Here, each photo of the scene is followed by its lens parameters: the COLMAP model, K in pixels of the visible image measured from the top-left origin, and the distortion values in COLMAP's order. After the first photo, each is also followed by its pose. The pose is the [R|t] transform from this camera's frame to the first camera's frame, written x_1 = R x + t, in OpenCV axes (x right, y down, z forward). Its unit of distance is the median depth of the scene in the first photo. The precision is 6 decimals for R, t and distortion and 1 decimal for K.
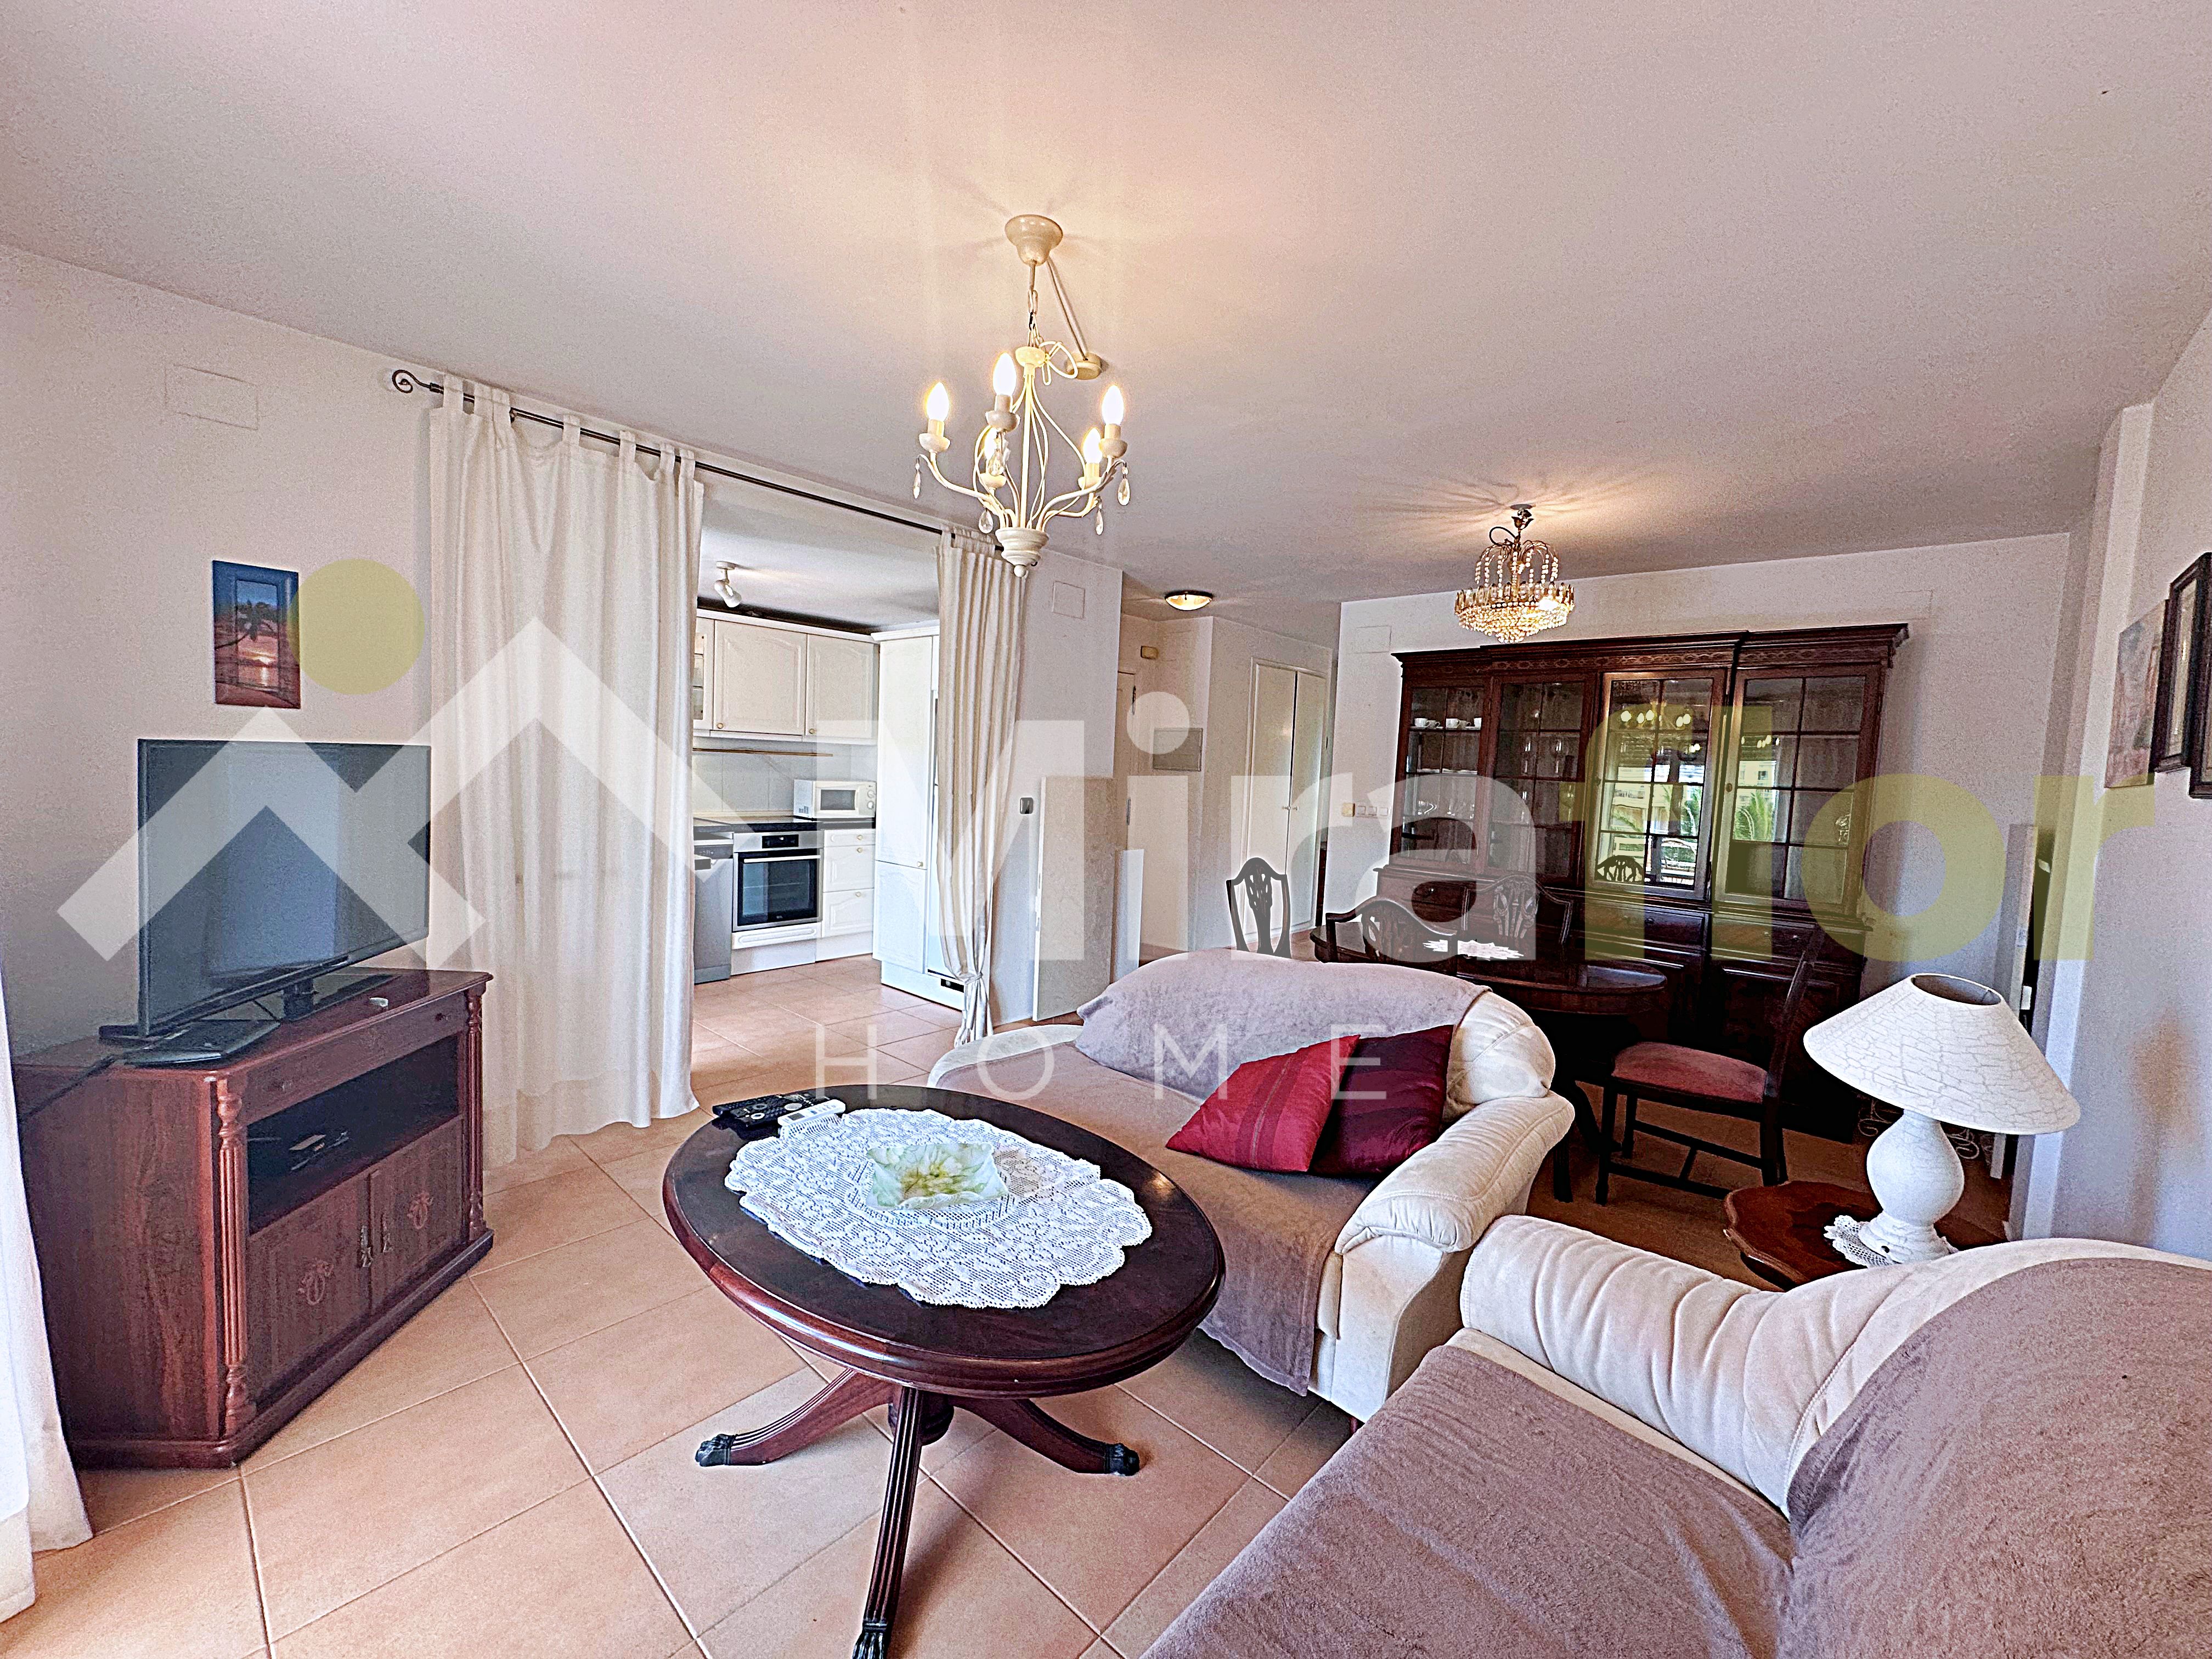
lens RADIAL K [[883.2, 0, 1103.3], [0, 883.2, 828.9], [0, 0, 1]] dist [-0.001754, -0.000368]
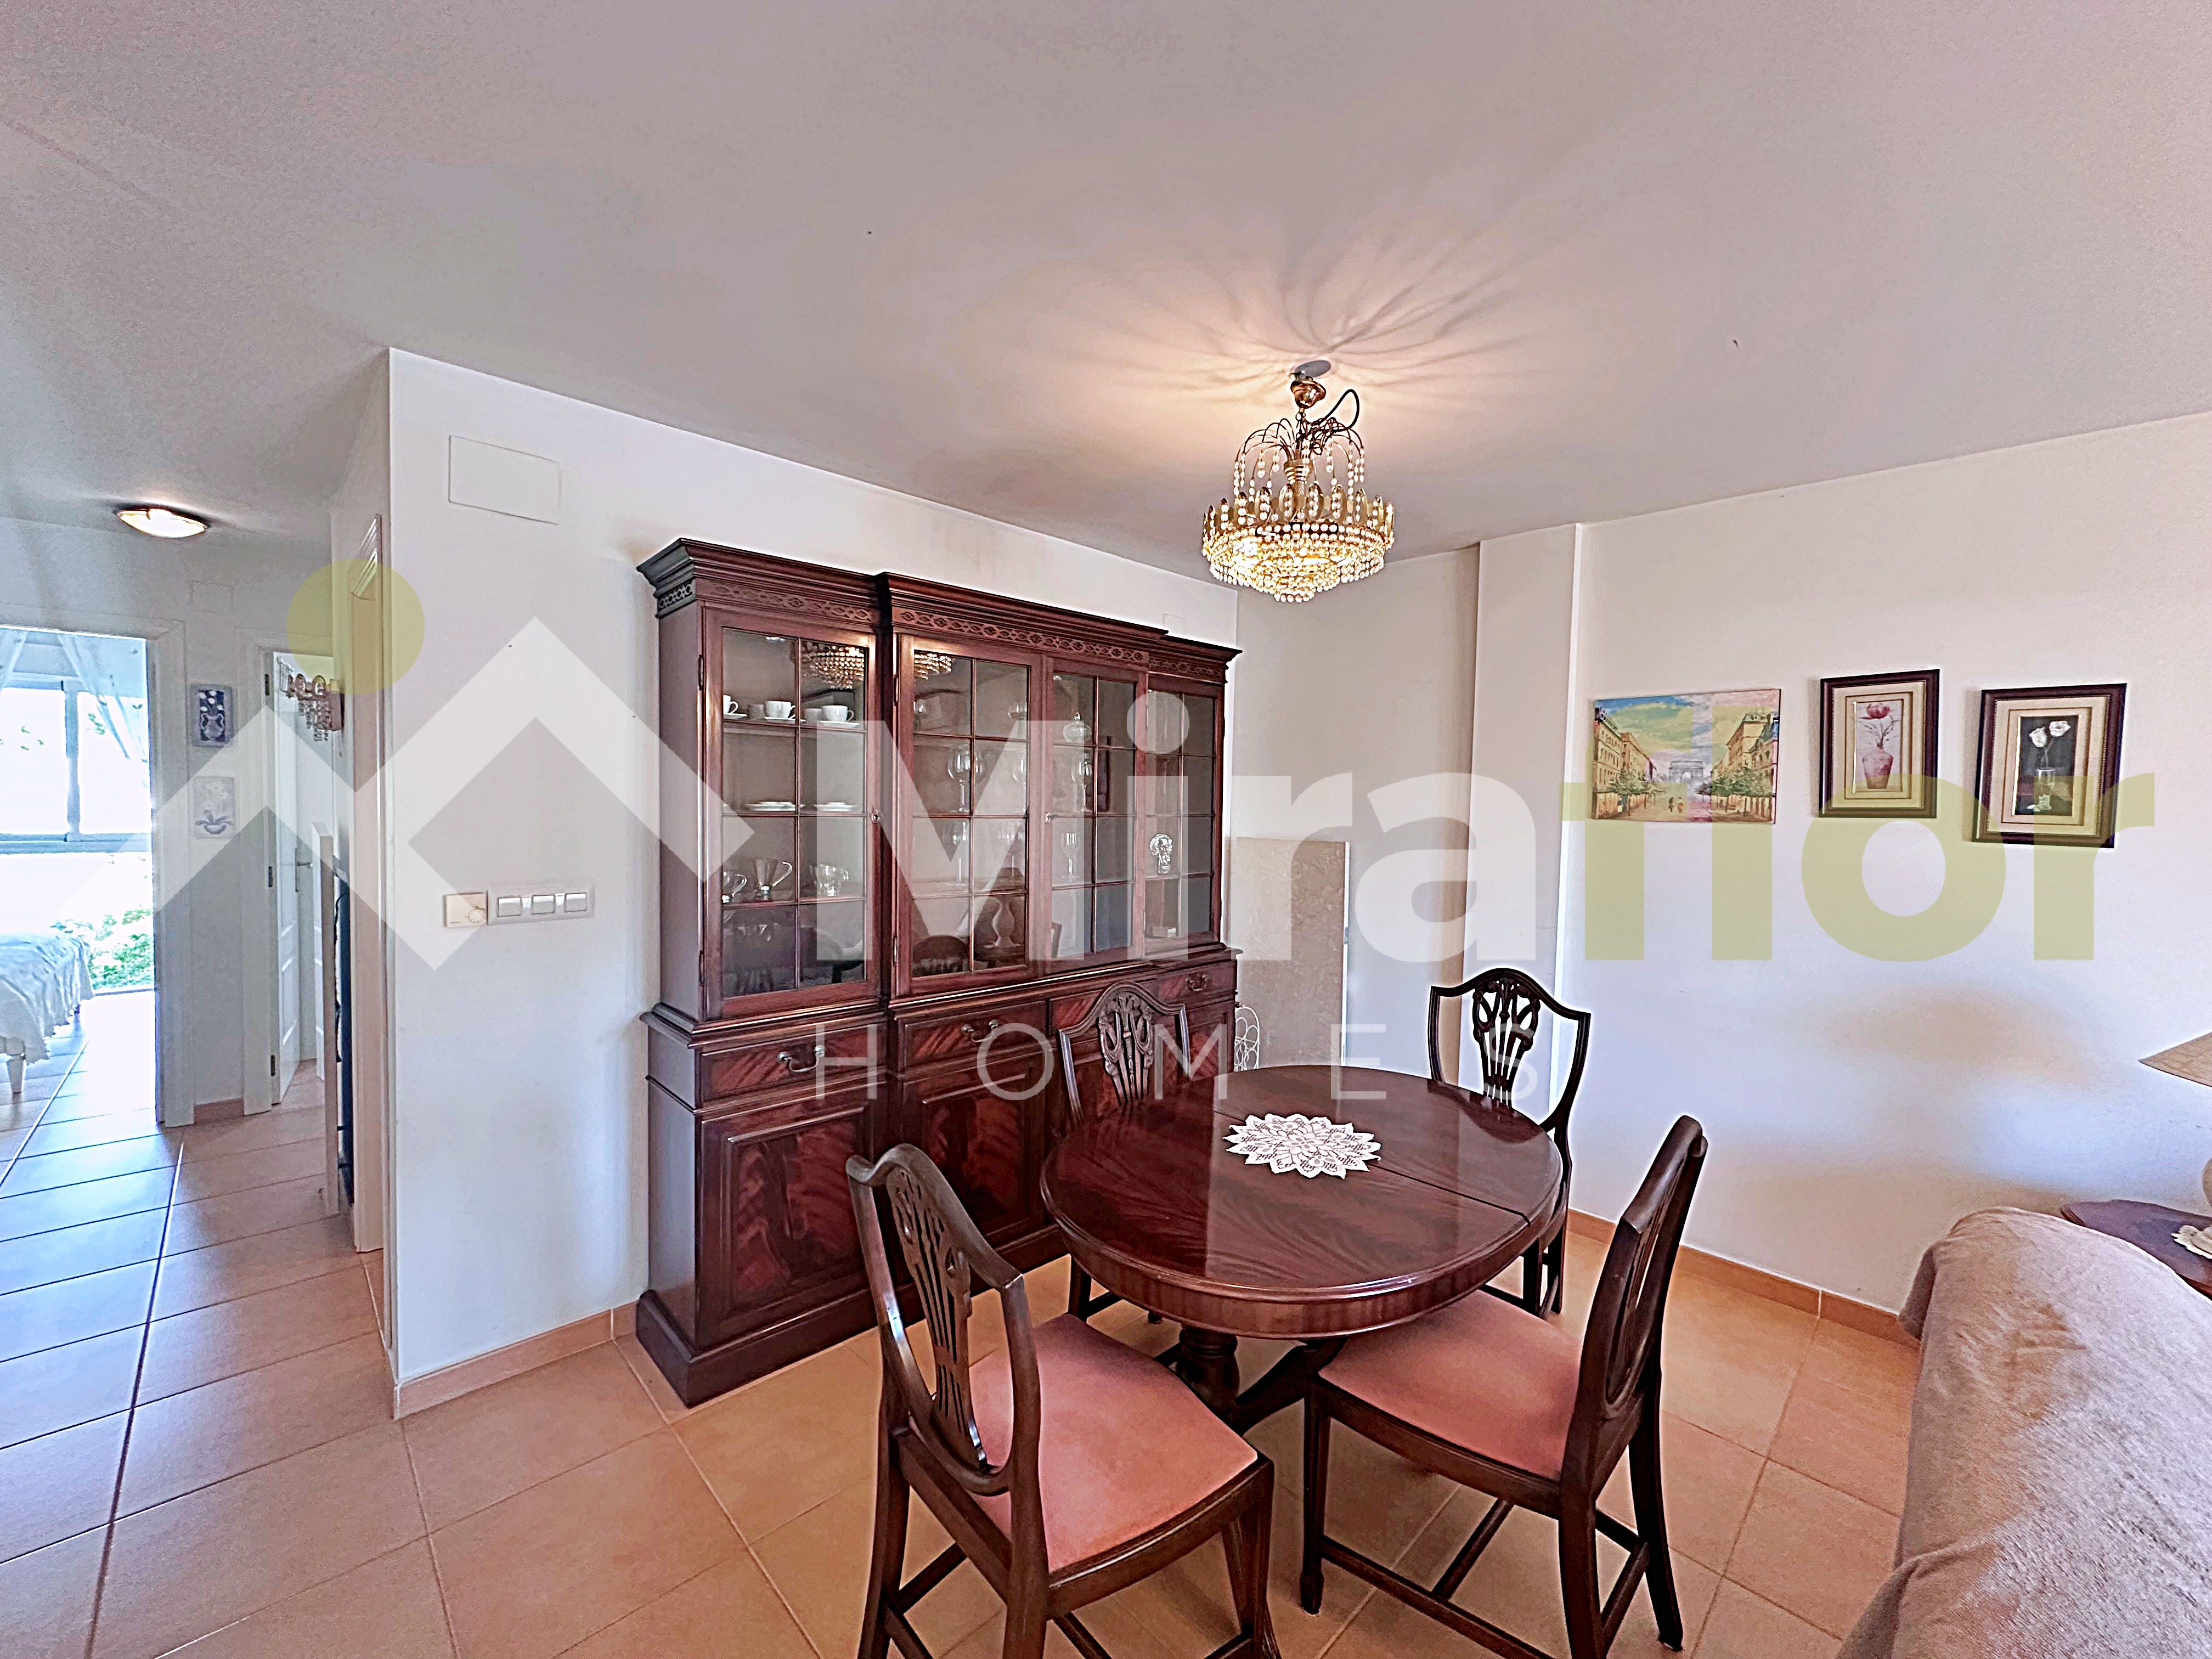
lens RADIAL K [[883.2, 0, 1104.2], [0, 883.2, 828.8], [0, 0, 1]] dist [-0.001754, -0.000368]
pose [[0.068062, -0.082576, 0.994258, -0.138494], [0.053179, 0.995452, 0.079034, -0.118666], [-0.996263, 0.047495, 0.072144, 1.116915]]
